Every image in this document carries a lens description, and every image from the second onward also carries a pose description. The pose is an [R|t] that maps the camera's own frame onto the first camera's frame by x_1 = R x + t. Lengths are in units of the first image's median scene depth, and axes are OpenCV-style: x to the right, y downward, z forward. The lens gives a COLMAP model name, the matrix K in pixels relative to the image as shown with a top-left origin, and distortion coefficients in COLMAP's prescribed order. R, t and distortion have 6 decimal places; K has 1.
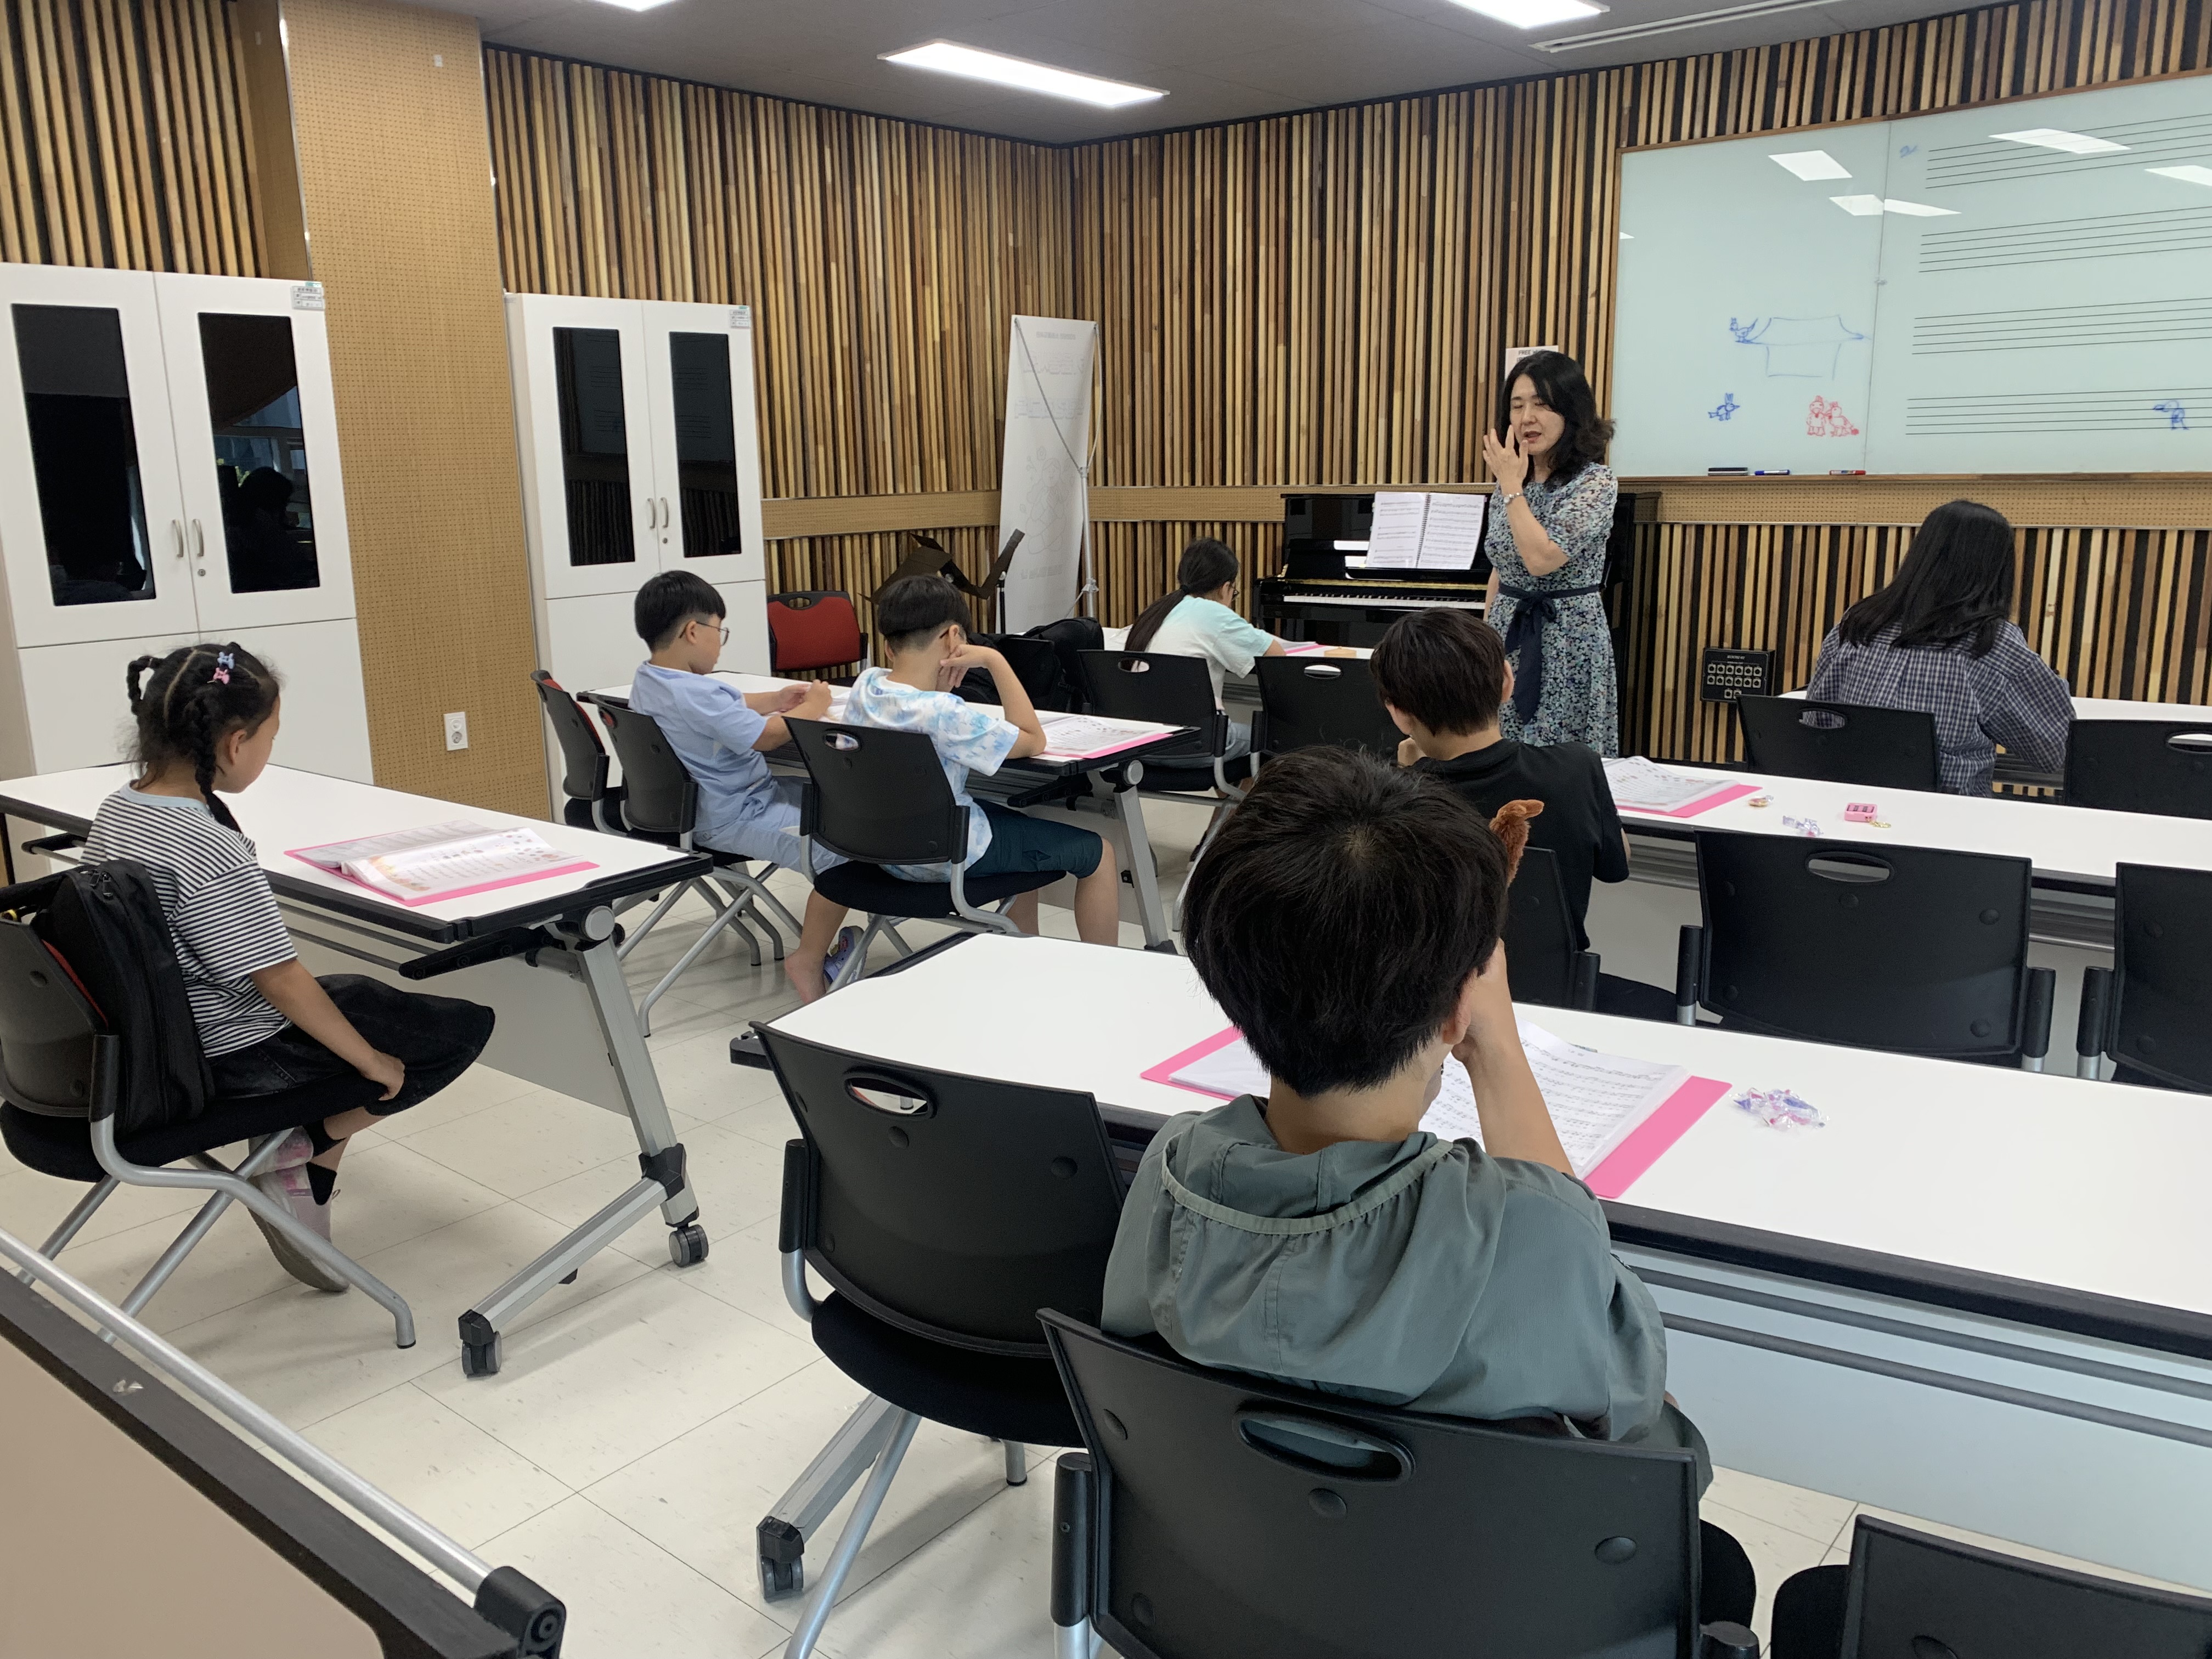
lens RADIAL K [[1682.4, 0, 1089.8], [0, 1682.4, 828.5], [0, 0, 1]] dist [0.008126, -0.014411]
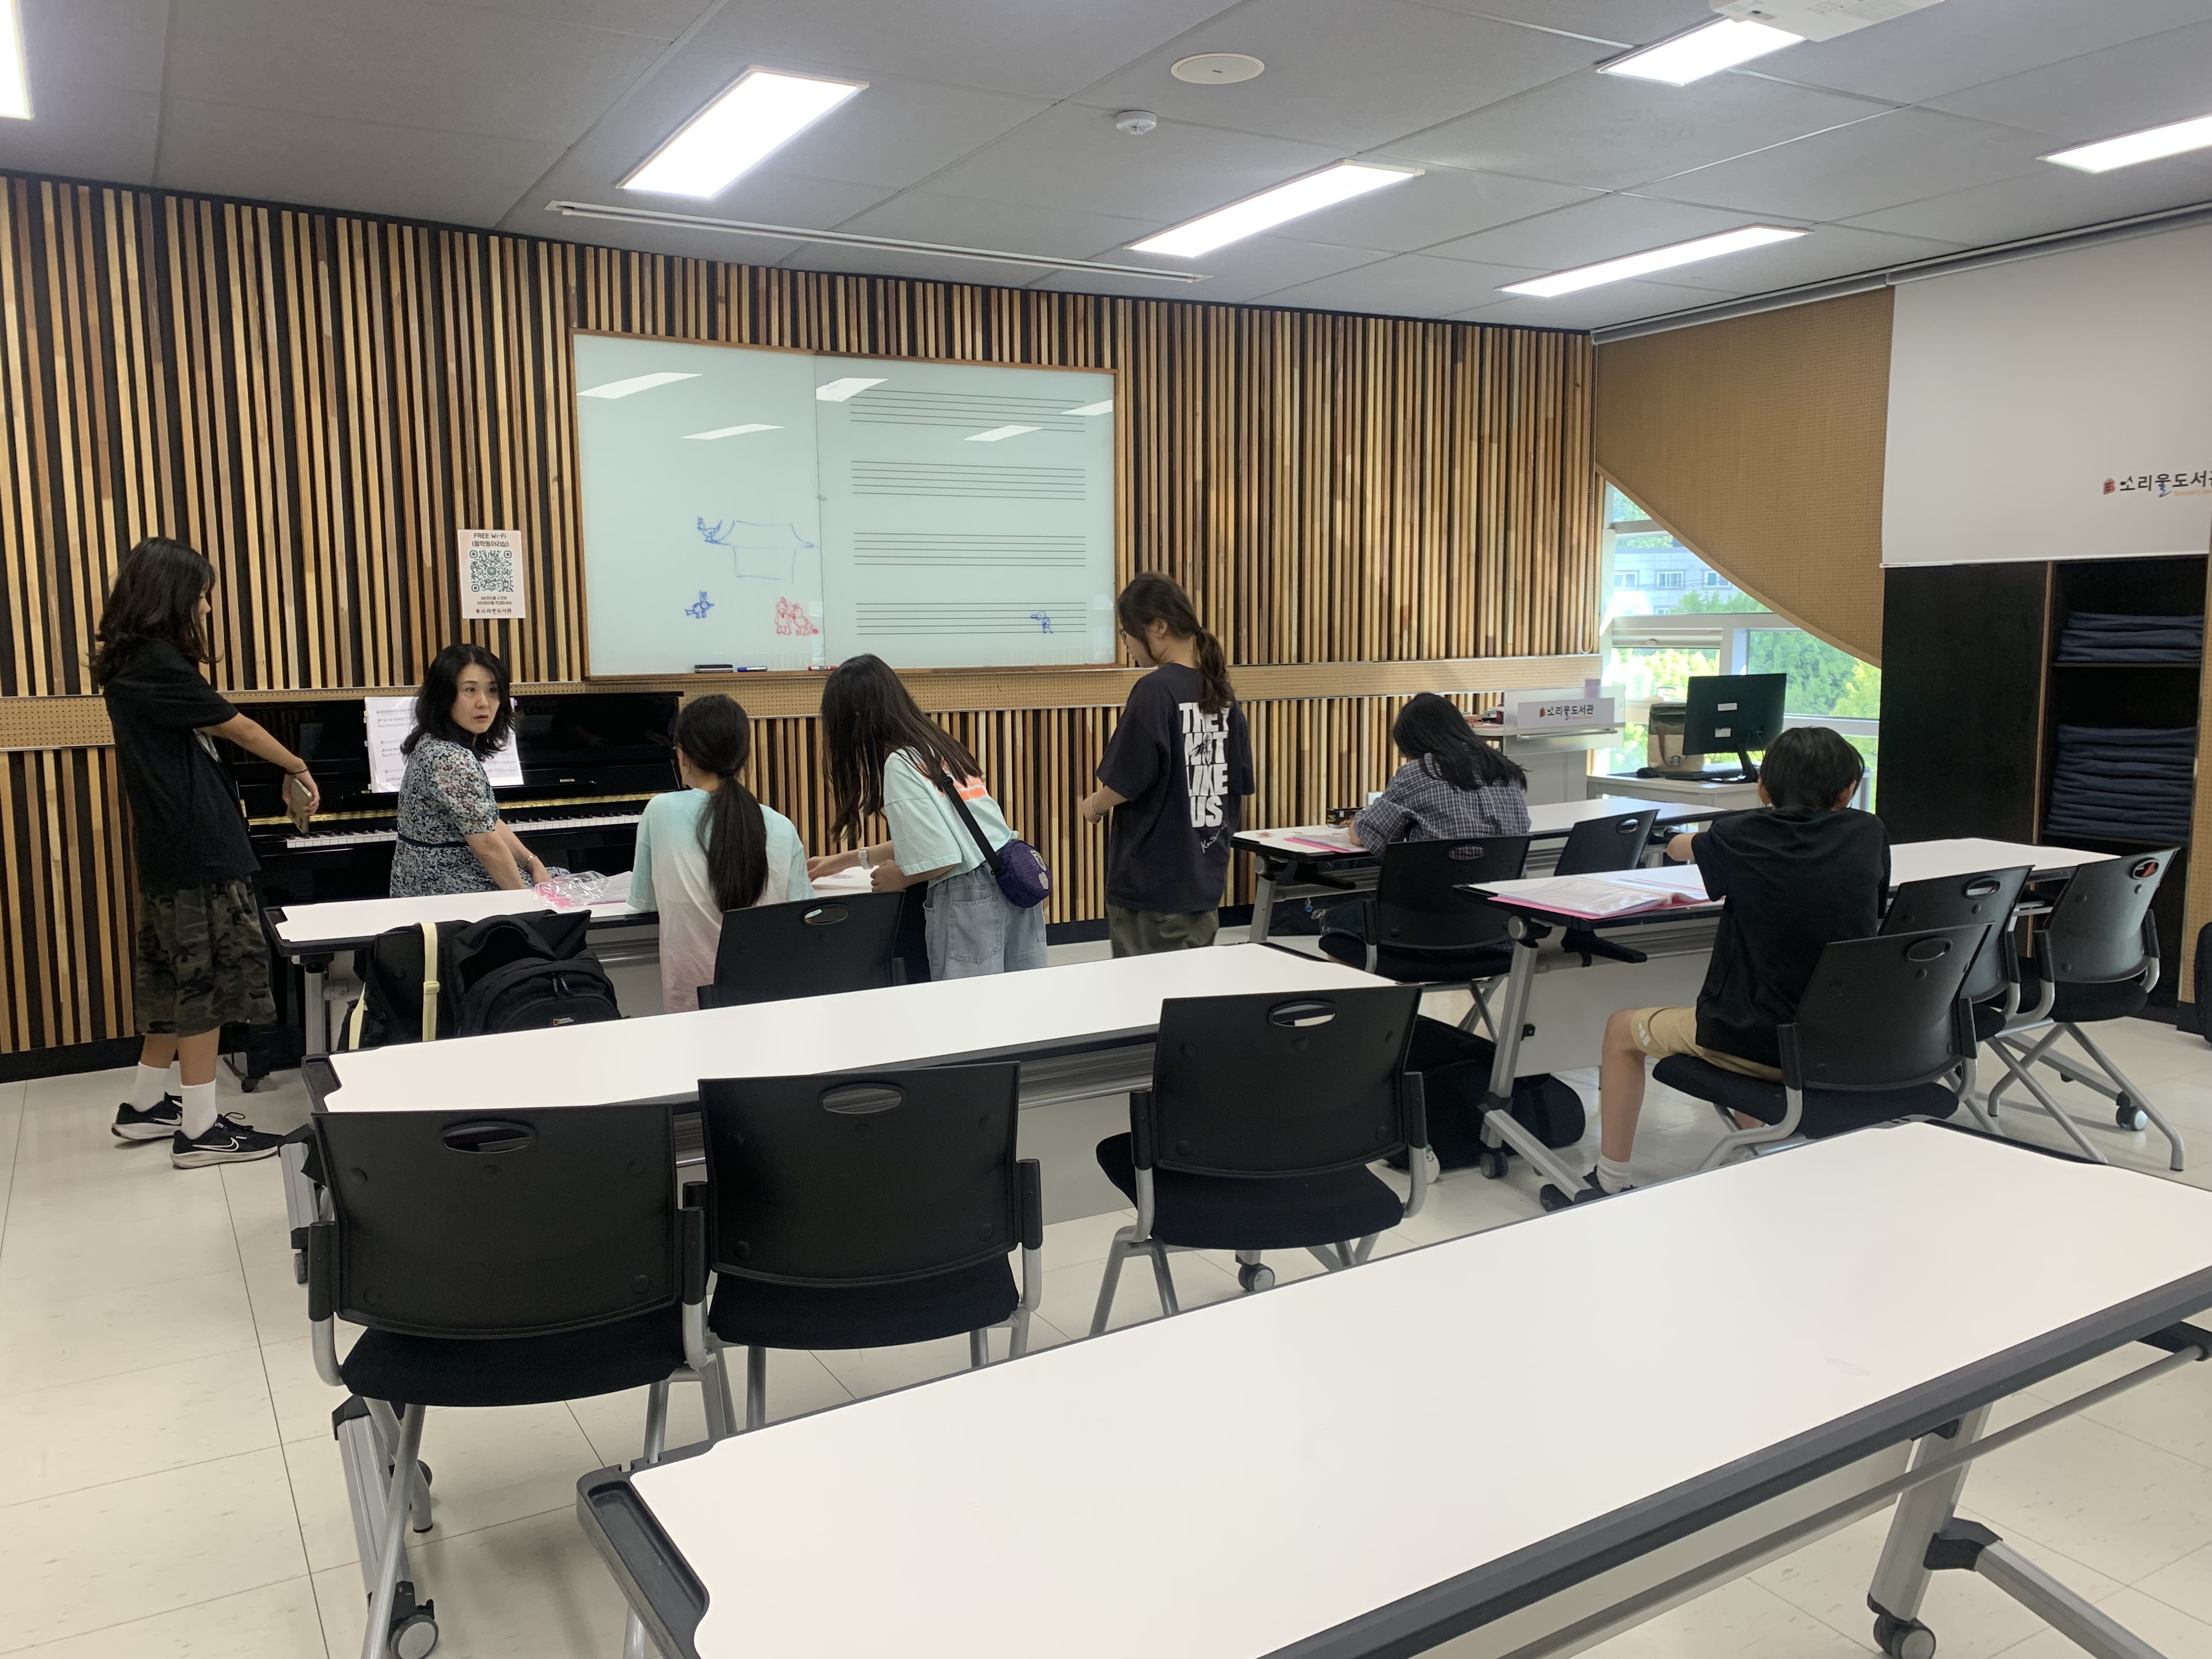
lens RADIAL K [[1682.4, 0, 1062.5], [0, 1682.4, 829.3], [0, 0, 1]] dist [0.008126, -0.014411]
pose [[0.340336, -0.096033, 0.935387, -0.496145], [0.207179, 0.977983, 0.025025, -0.101388], [-0.917196, 0.185275, 0.352739, 0.479736]]
